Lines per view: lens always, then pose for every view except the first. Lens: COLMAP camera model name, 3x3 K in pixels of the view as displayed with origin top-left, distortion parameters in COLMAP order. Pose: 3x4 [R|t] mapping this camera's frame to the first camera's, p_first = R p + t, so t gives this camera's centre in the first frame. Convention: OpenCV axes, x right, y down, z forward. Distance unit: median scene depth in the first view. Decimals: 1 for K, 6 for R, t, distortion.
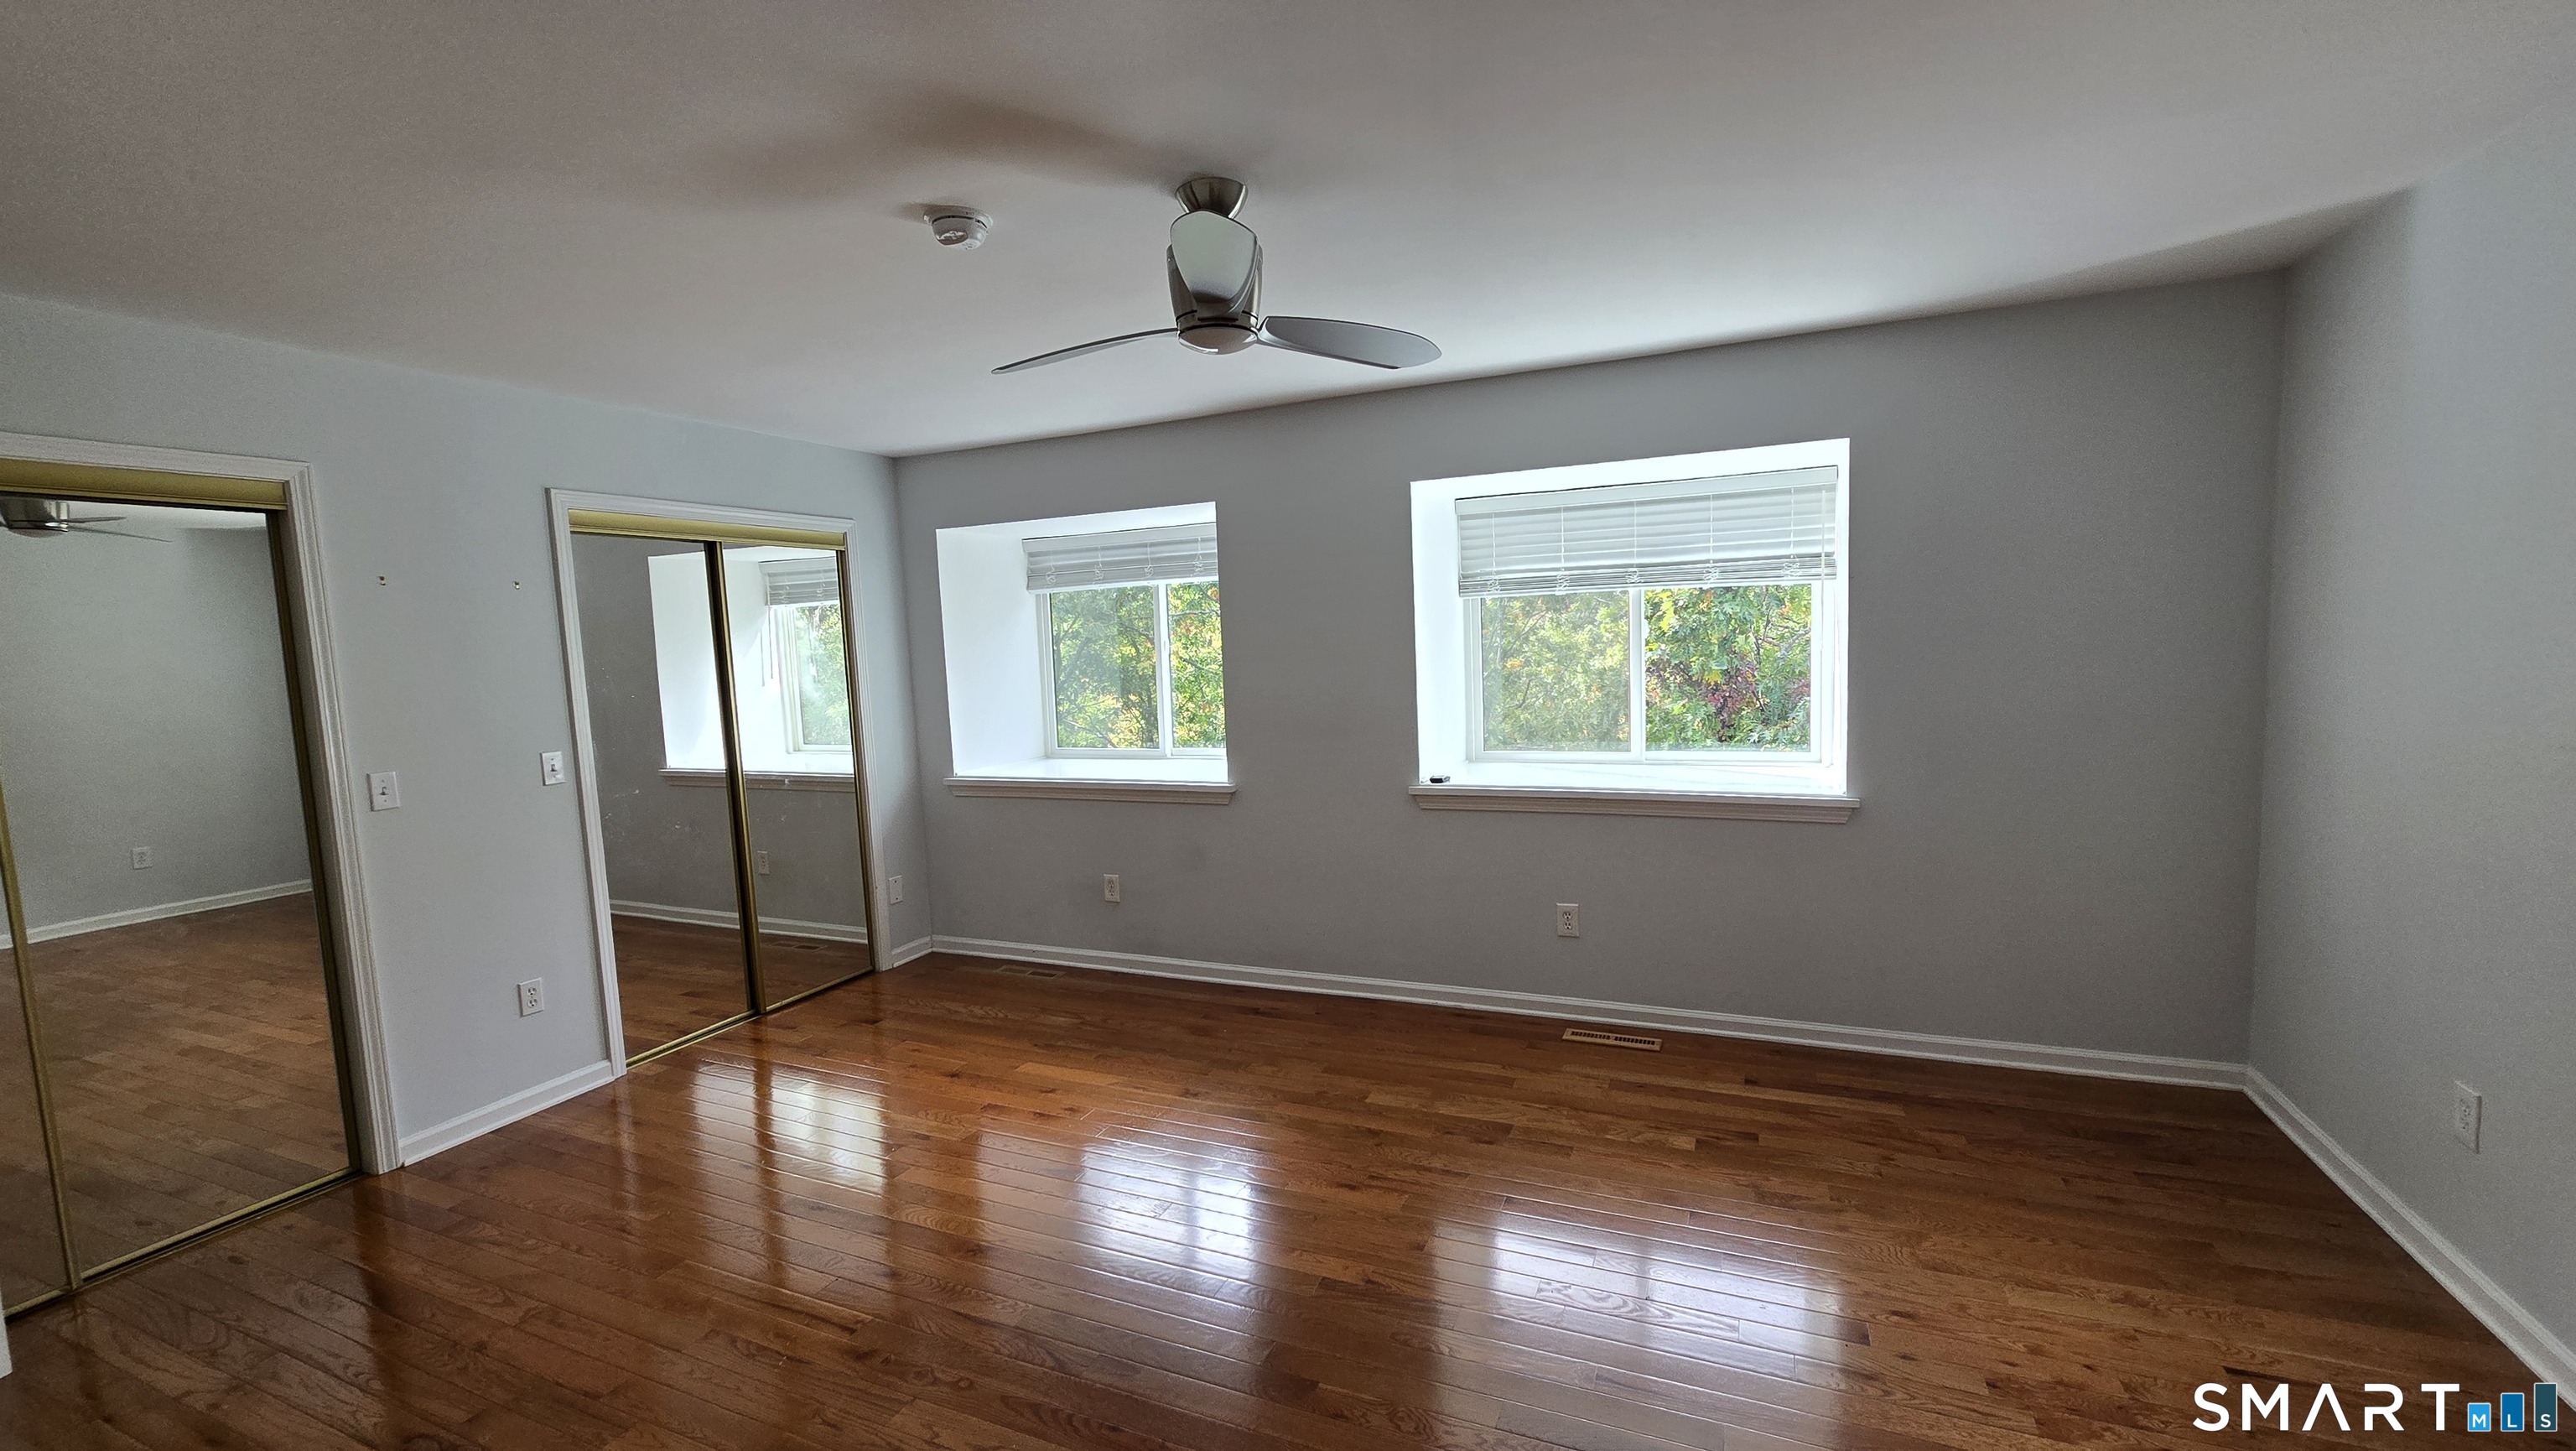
lens RADIAL K [[1050.6, 0, 1287.7], [0, 1050.6, 731.5], [0, 0, 1]] dist [-0.001223, 0.000549]
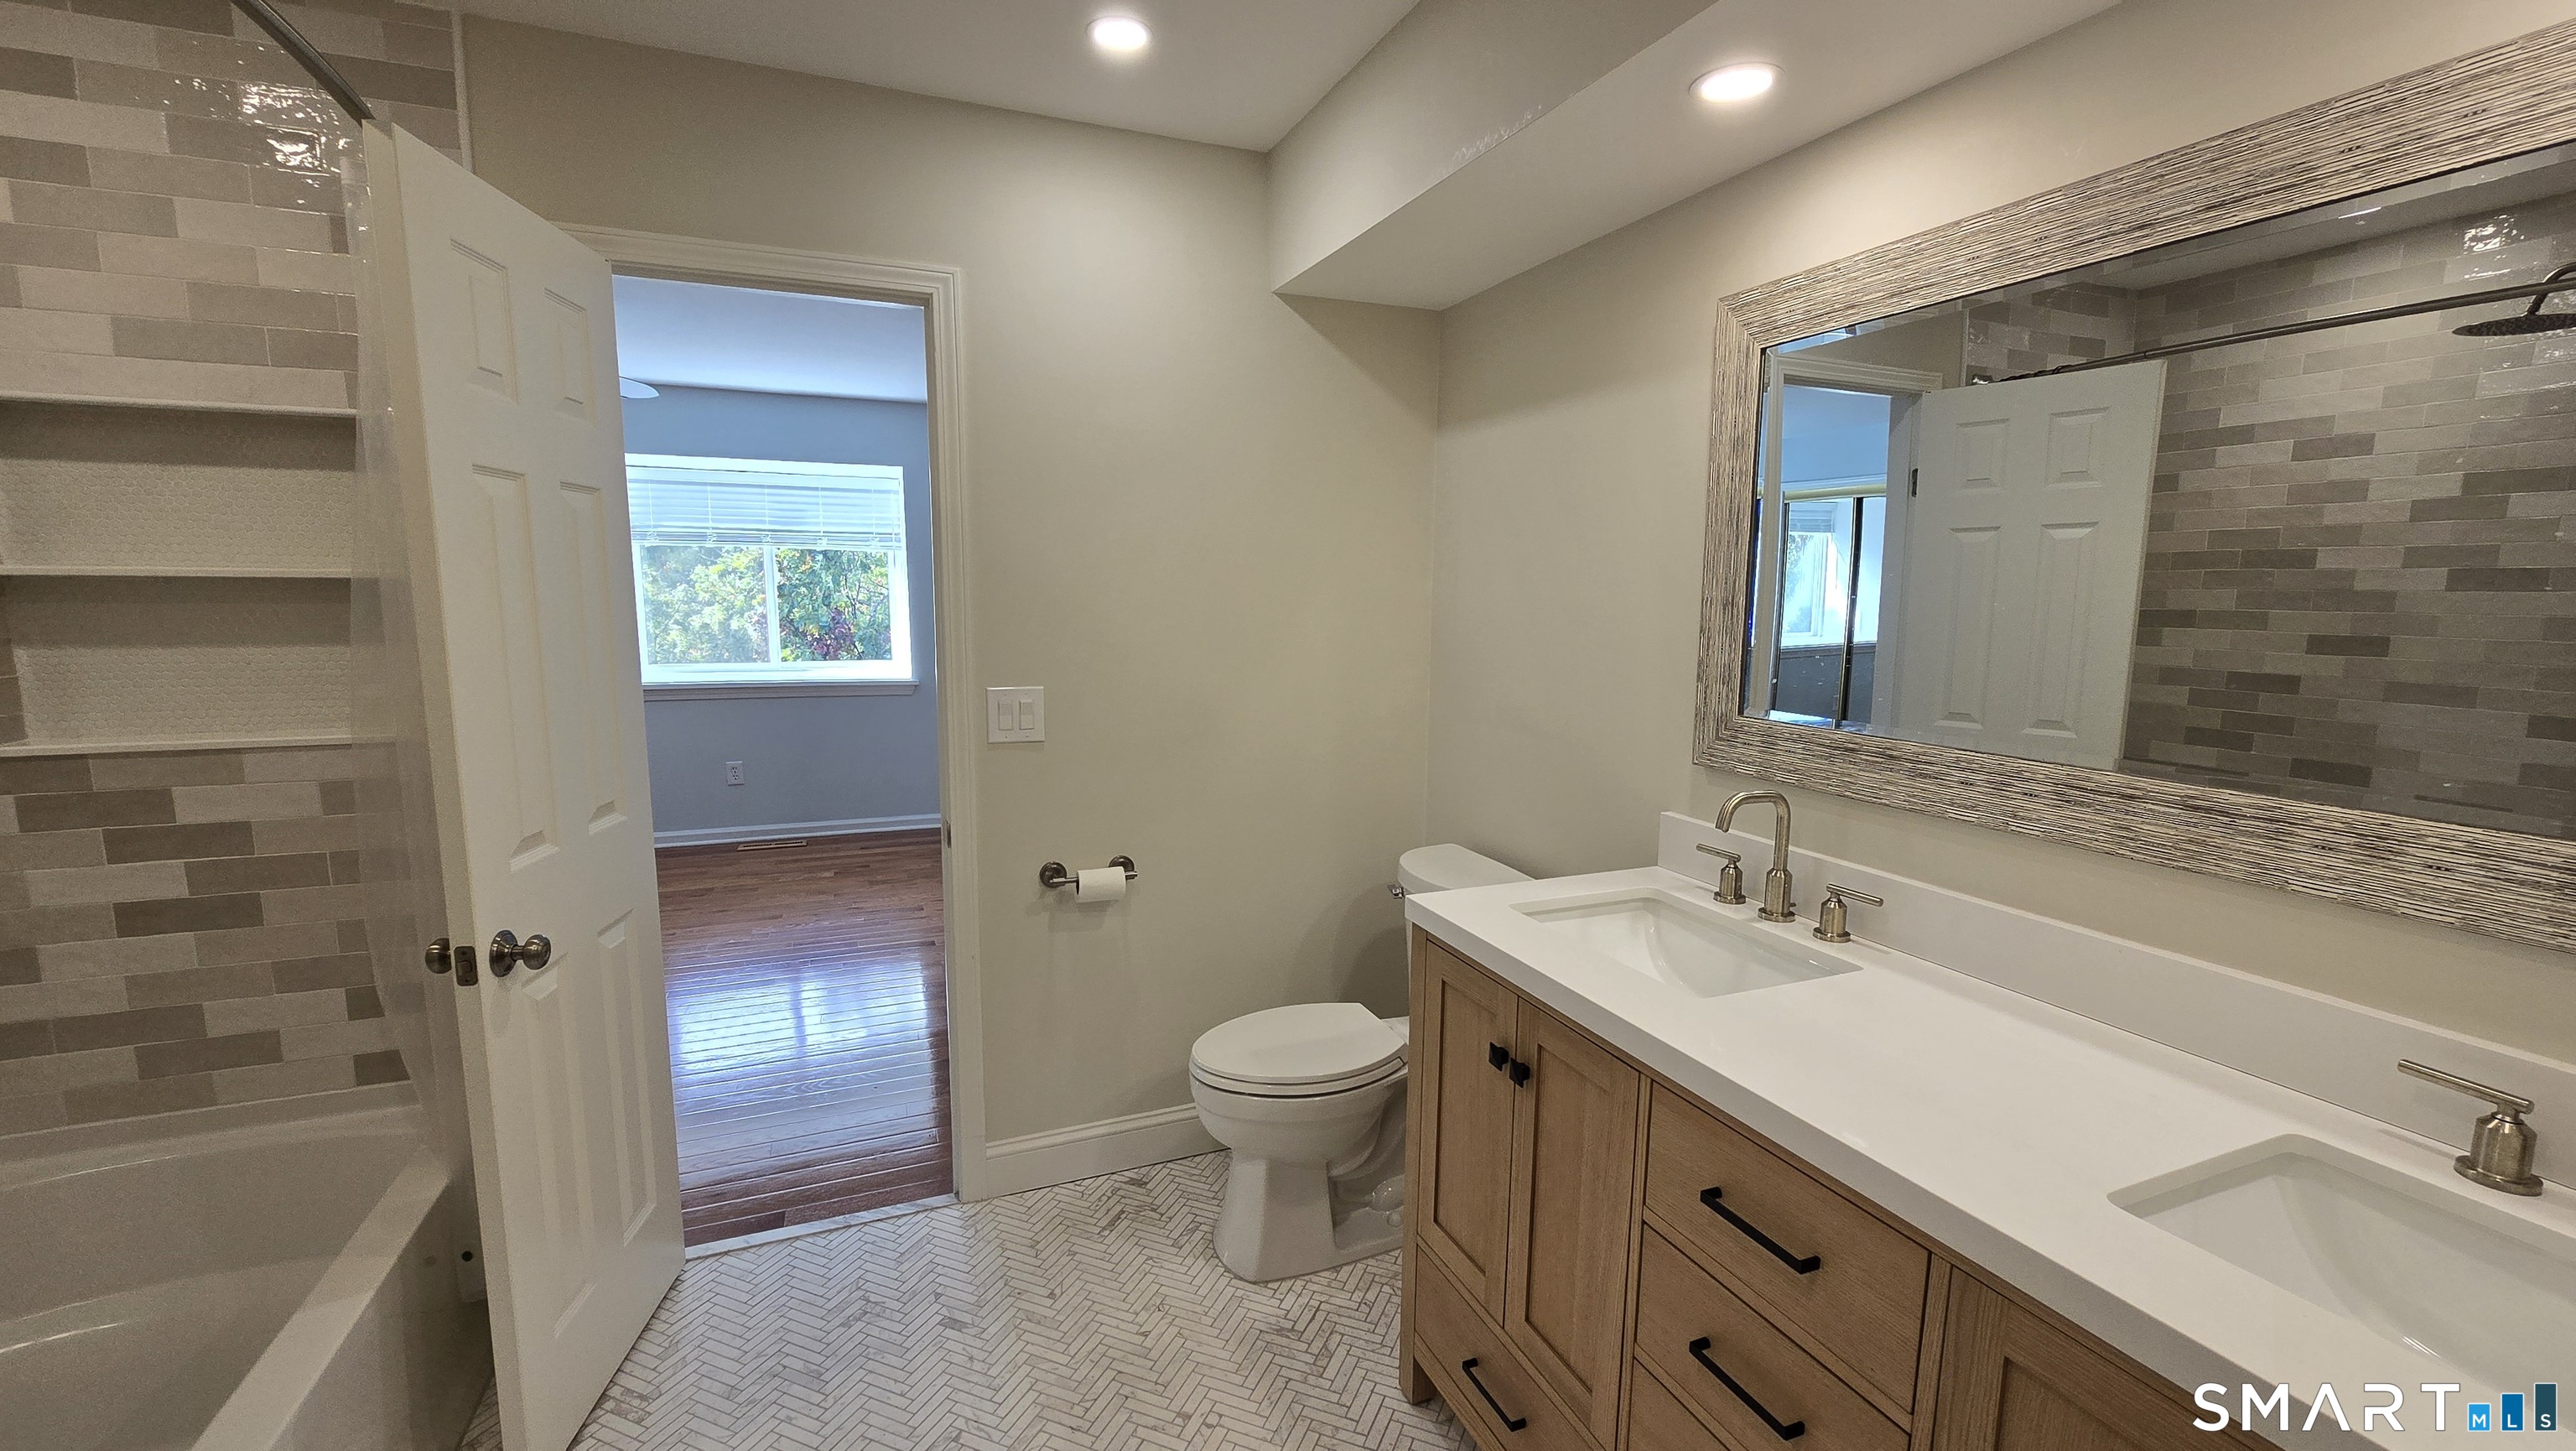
lens RADIAL K [[1050.6, 0, 1290.1], [0, 1050.6, 729.5], [0, 0, 1]] dist [-0.001223, 0.000549]
pose [[0.687971, -0.052567, 0.723832, -0.227512], [0.033695, 0.998611, 0.040497, 0.078415], [-0.724955, -0.003472, 0.688787, -0.499302]]
